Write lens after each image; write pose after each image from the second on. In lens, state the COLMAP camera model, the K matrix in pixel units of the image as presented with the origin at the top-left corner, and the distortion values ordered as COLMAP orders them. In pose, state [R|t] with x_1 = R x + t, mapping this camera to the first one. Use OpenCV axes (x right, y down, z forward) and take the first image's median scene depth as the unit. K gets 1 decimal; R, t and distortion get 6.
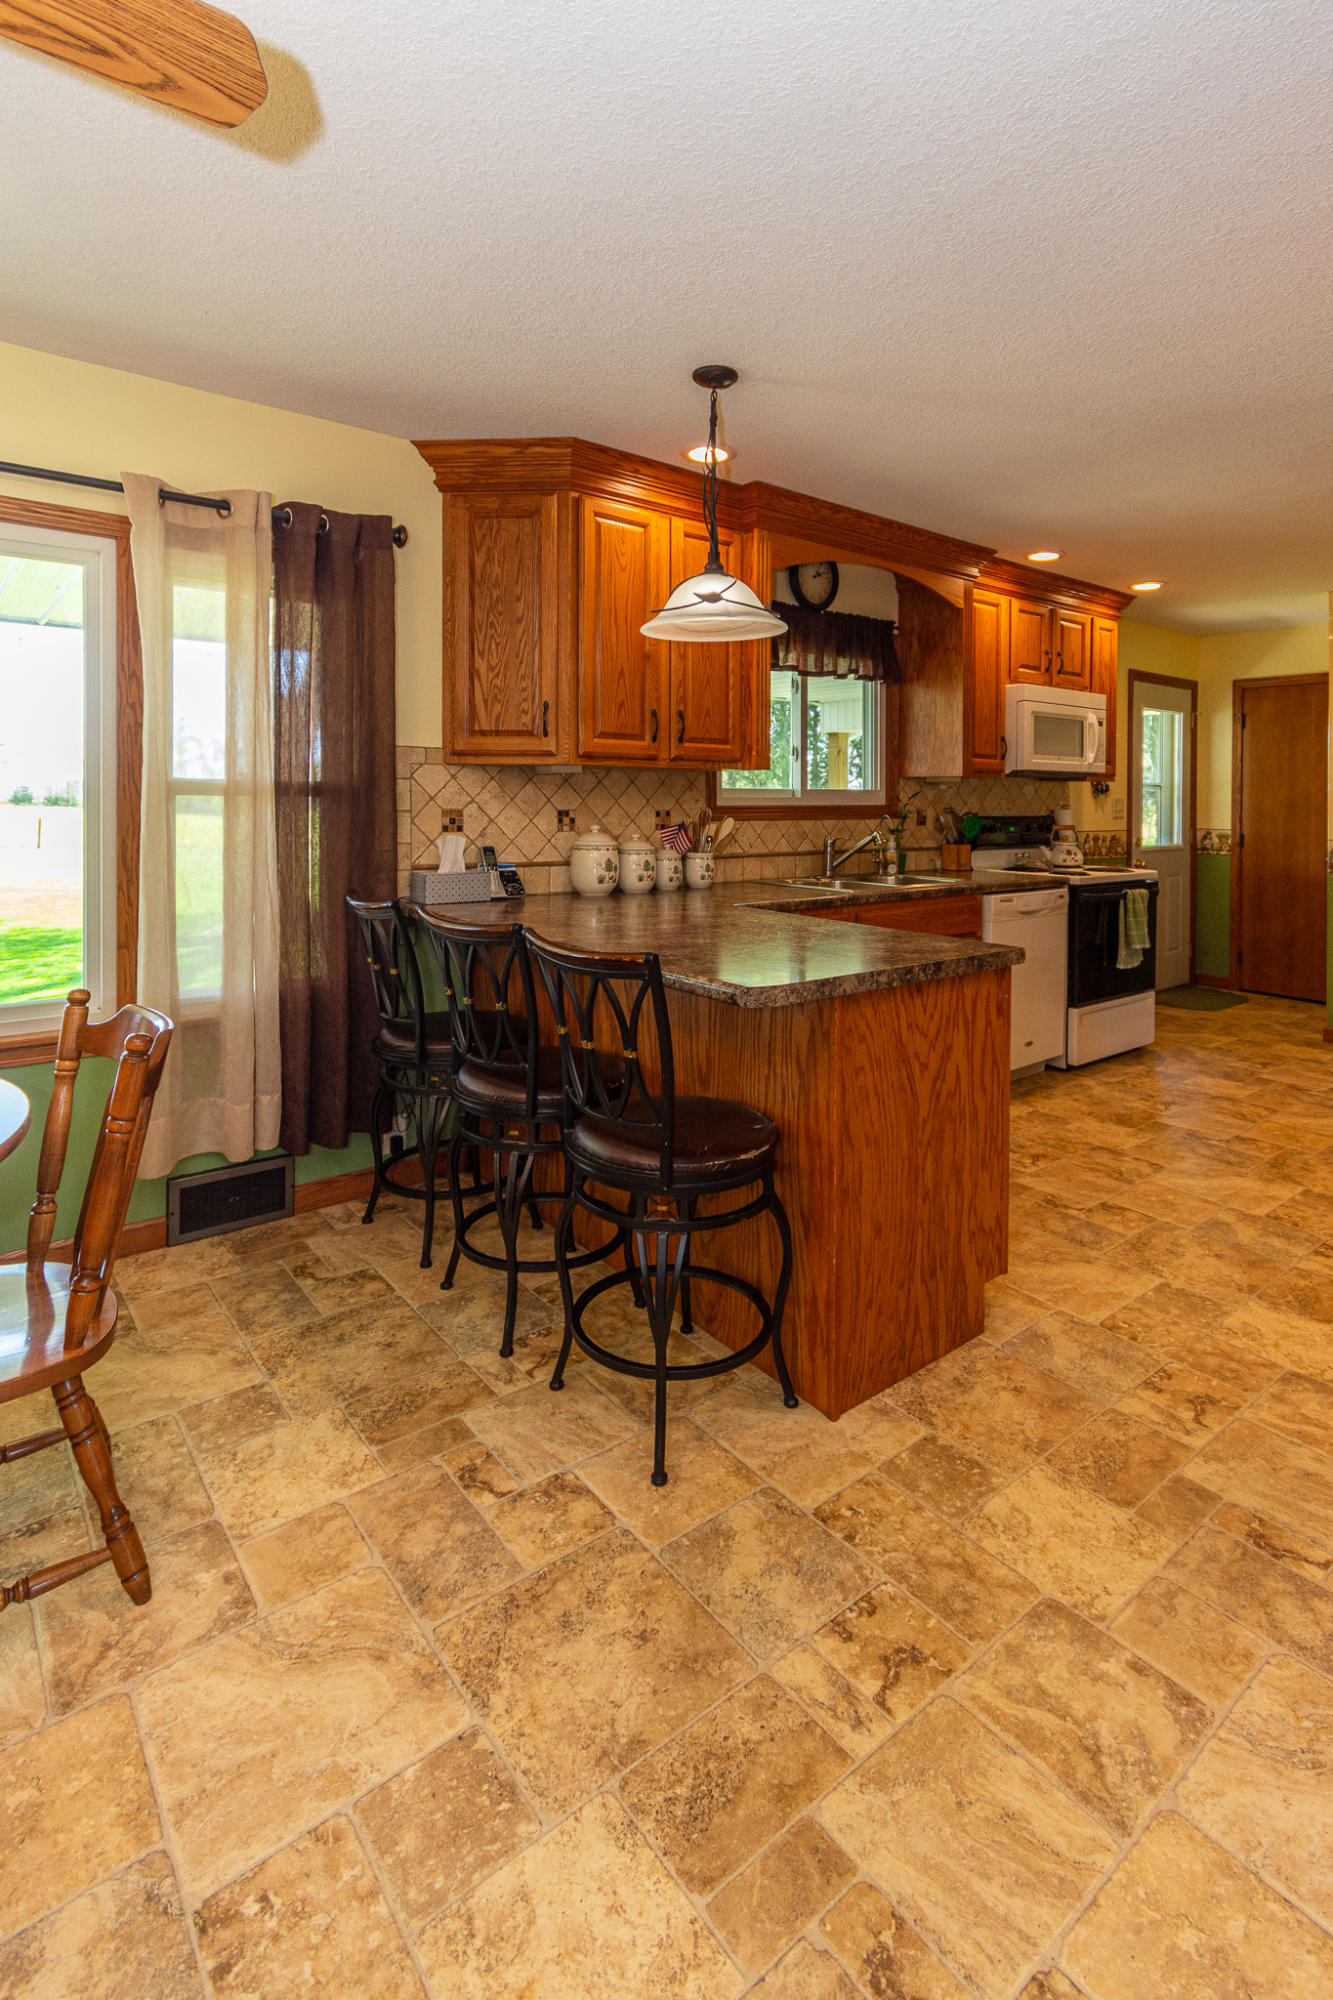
lens RADIAL K [[977.4, 0, 716.2], [0, 977.4, 811.4], [0, 0, 1]] dist [0.001494, -0.000933]
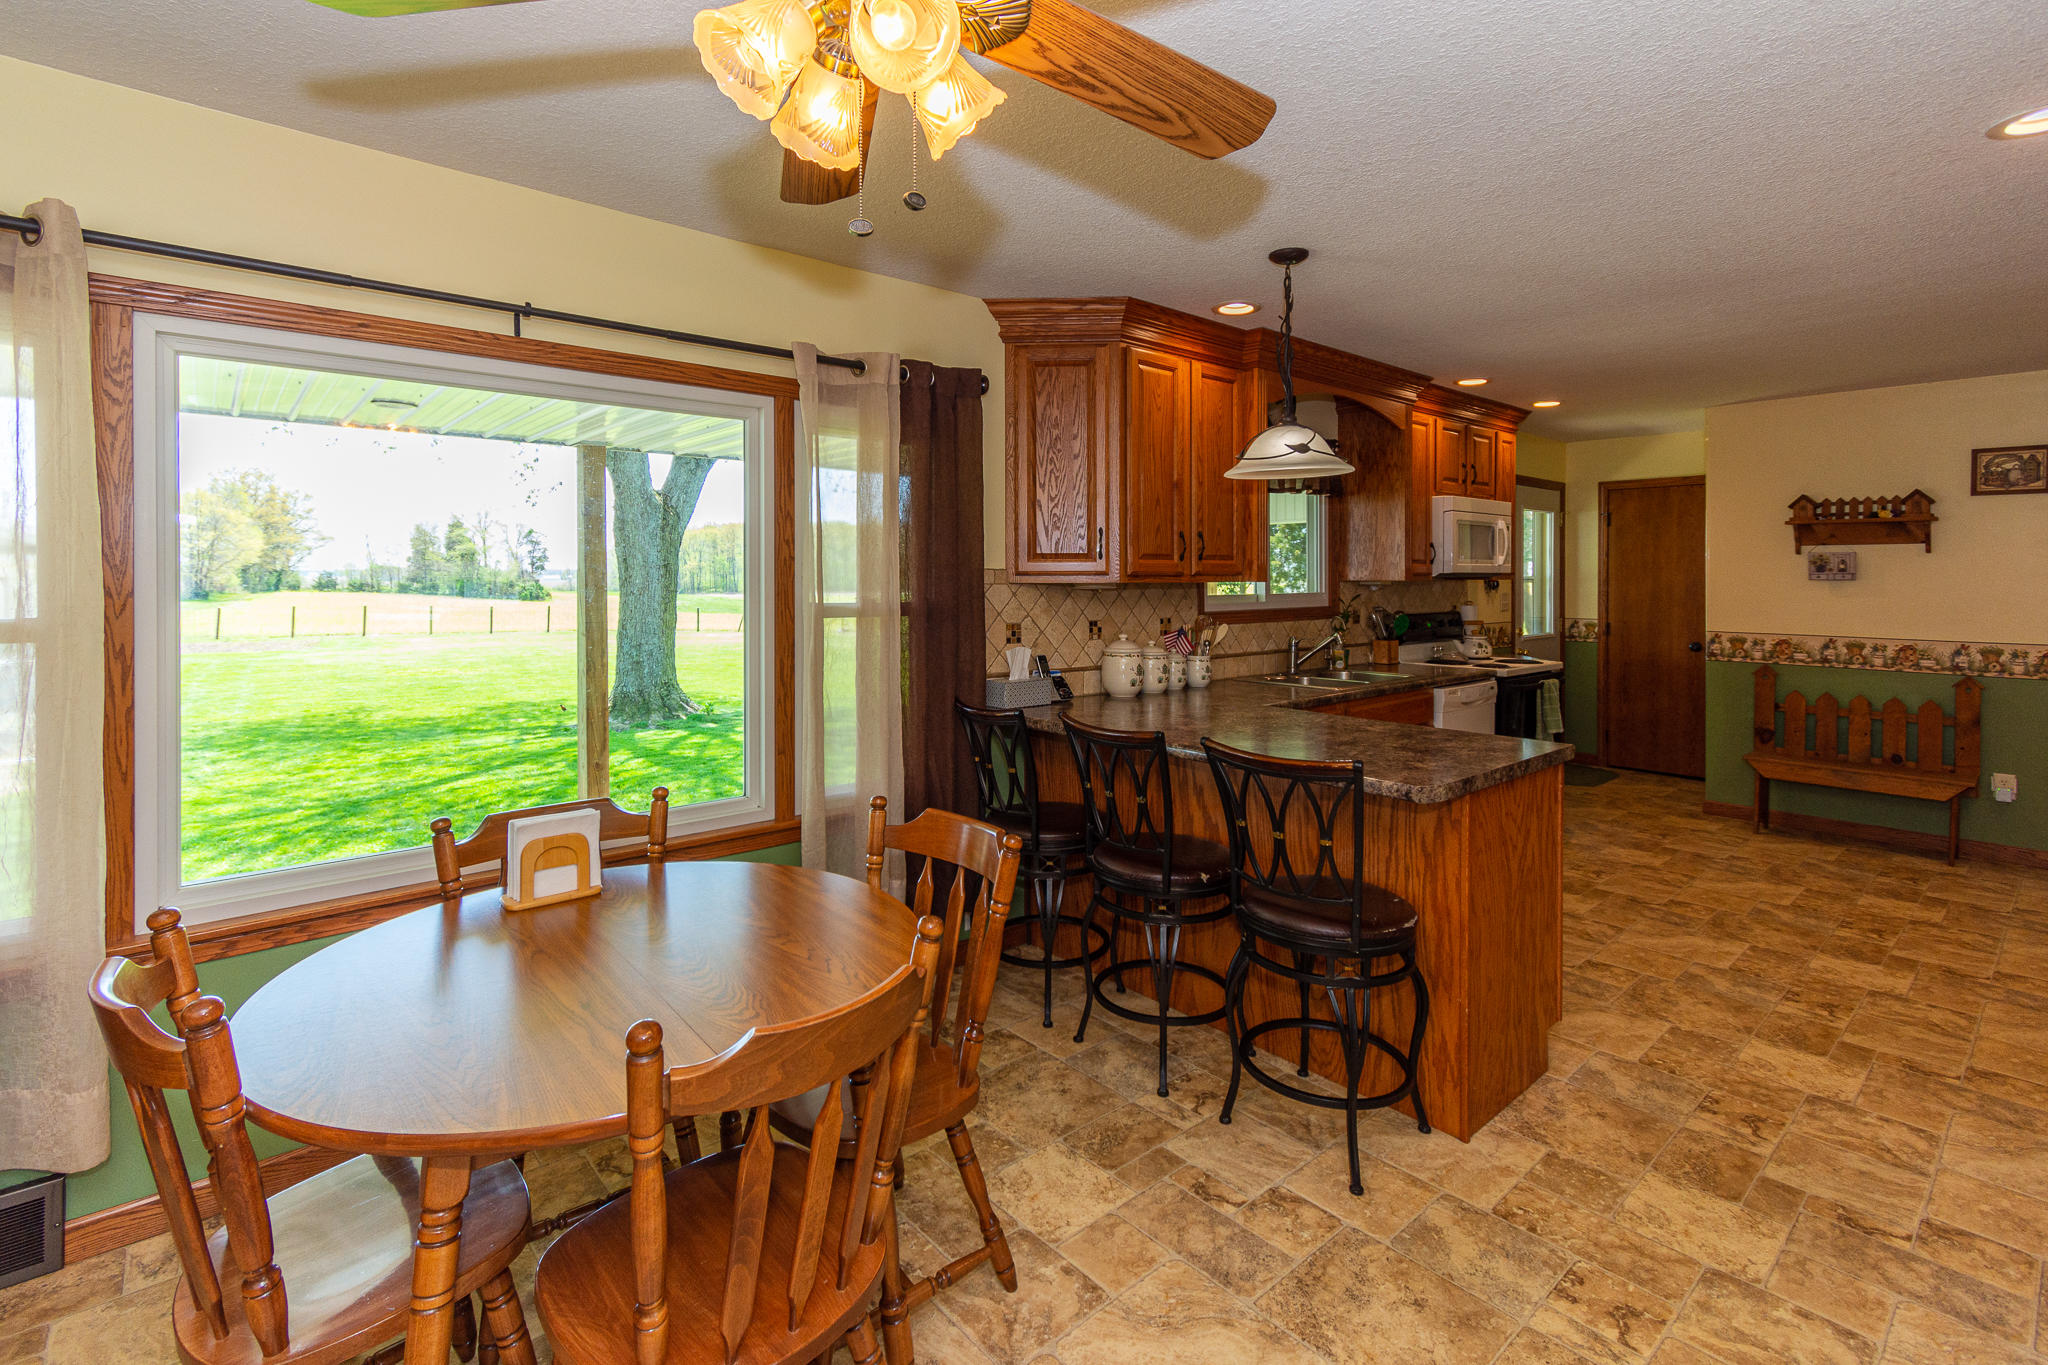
lens RADIAL K [[960.9, 0, 1023.0], [0, 960.9, 587.5], [0, 0, 1]] dist [-0.002096, -0.001442]
pose [[0.999620, -0.008636, 0.026169, -0.294475], [0.008684, 0.999961, -0.001714, -0.042196], [-0.026153, 0.001941, 0.999656, -0.111510]]
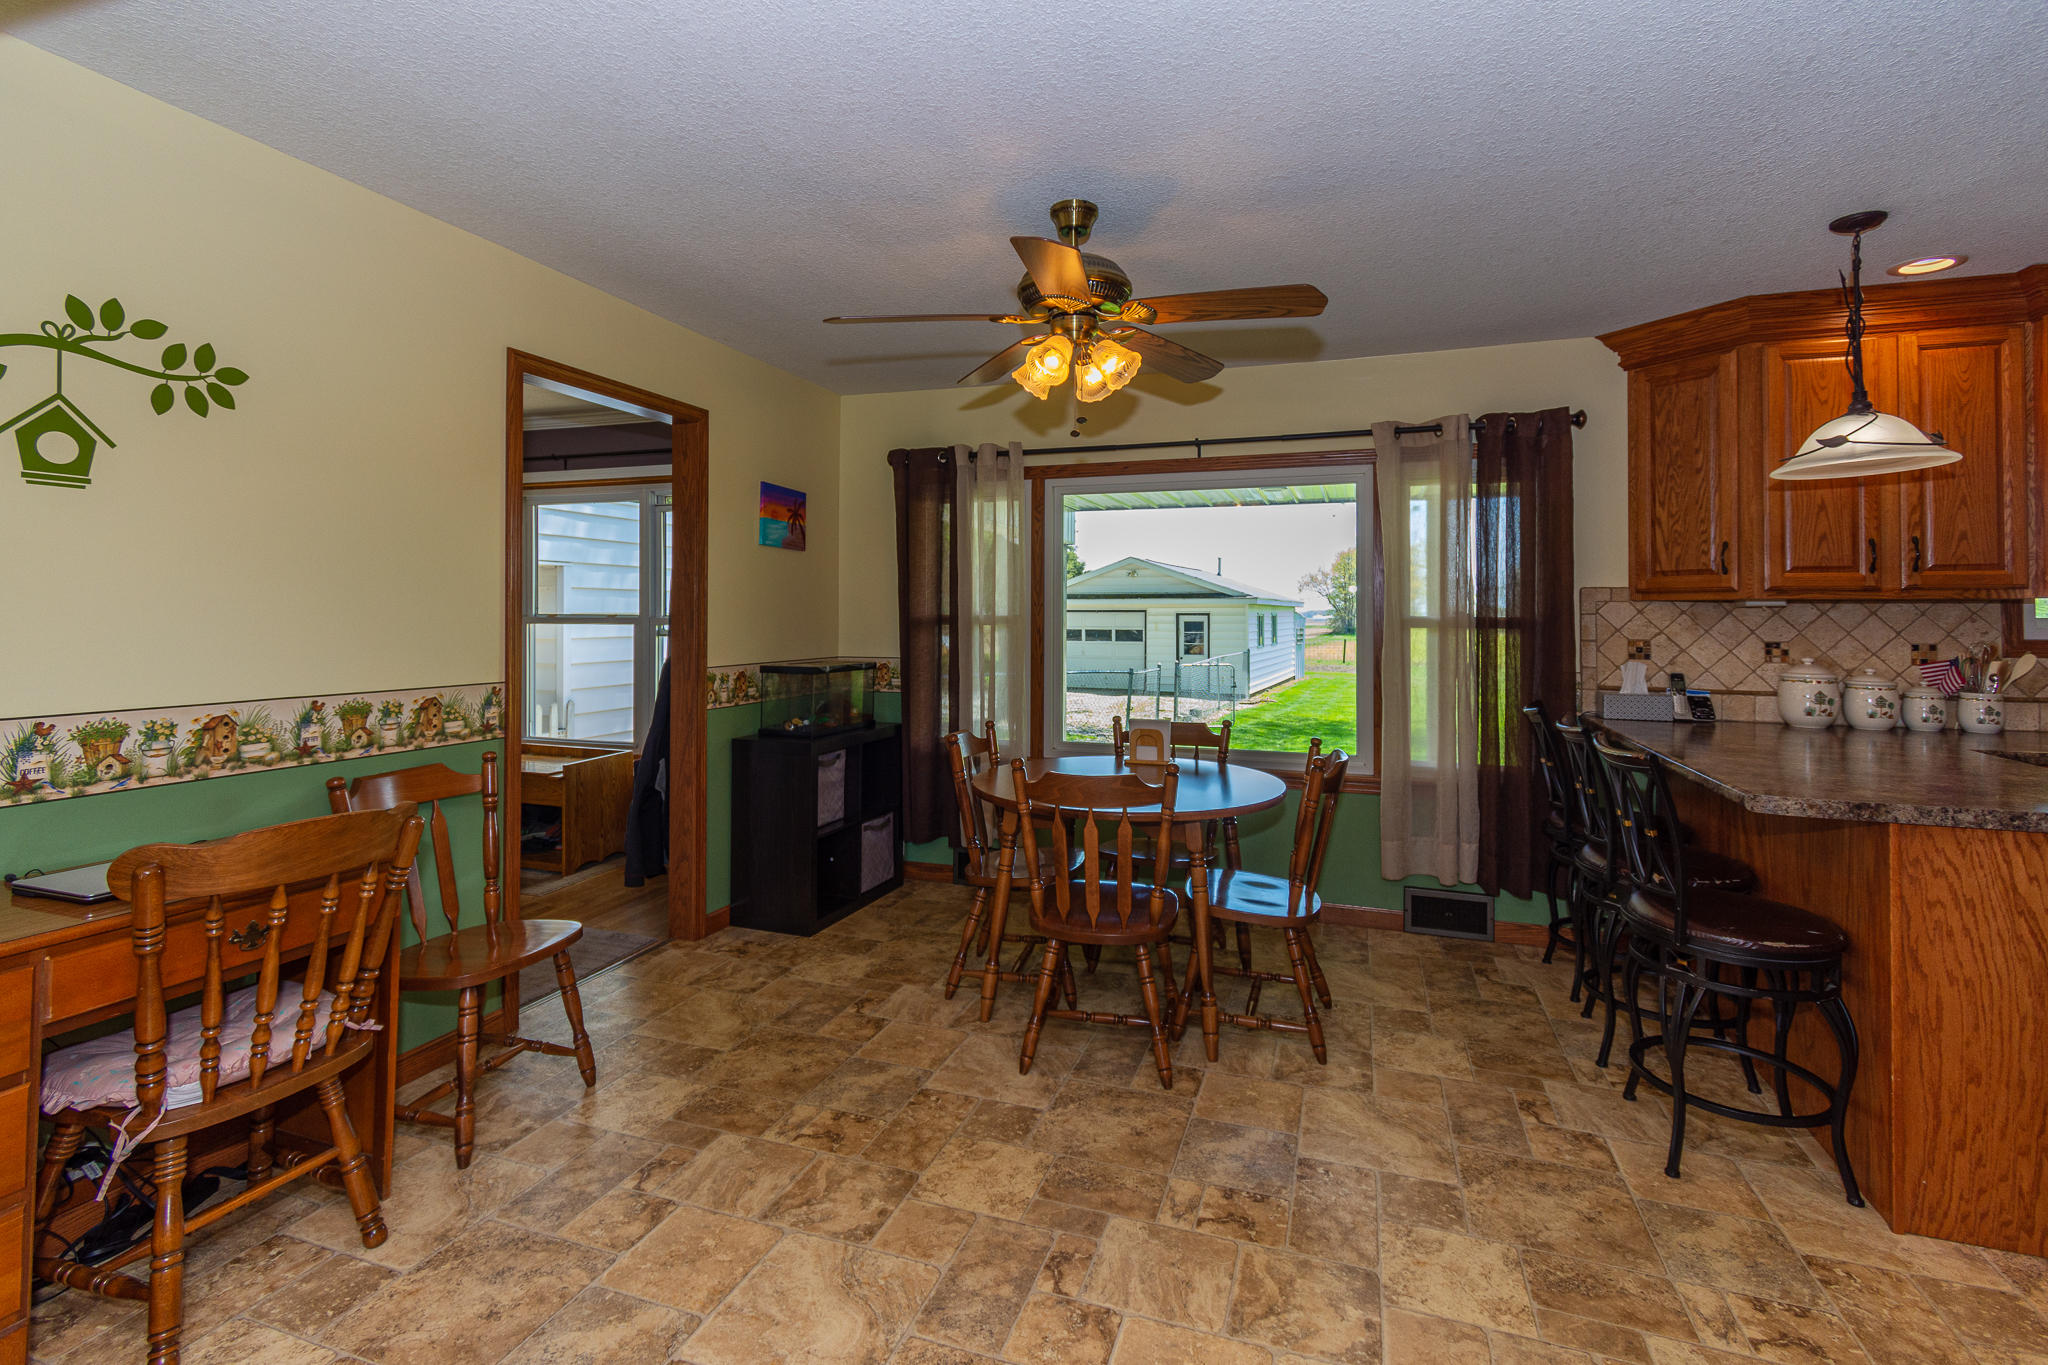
lens RADIAL K [[968.1, 0, 1012.5], [0, 968.1, 607.7], [0, 0, 1]] dist [-0.000678, -0.000027]
pose [[0.503485, -0.014727, -0.863878, 0.355848], [-0.010866, 0.999668, -0.023375, -0.005332], [0.863936, 0.021156, 0.503158, -0.224792]]
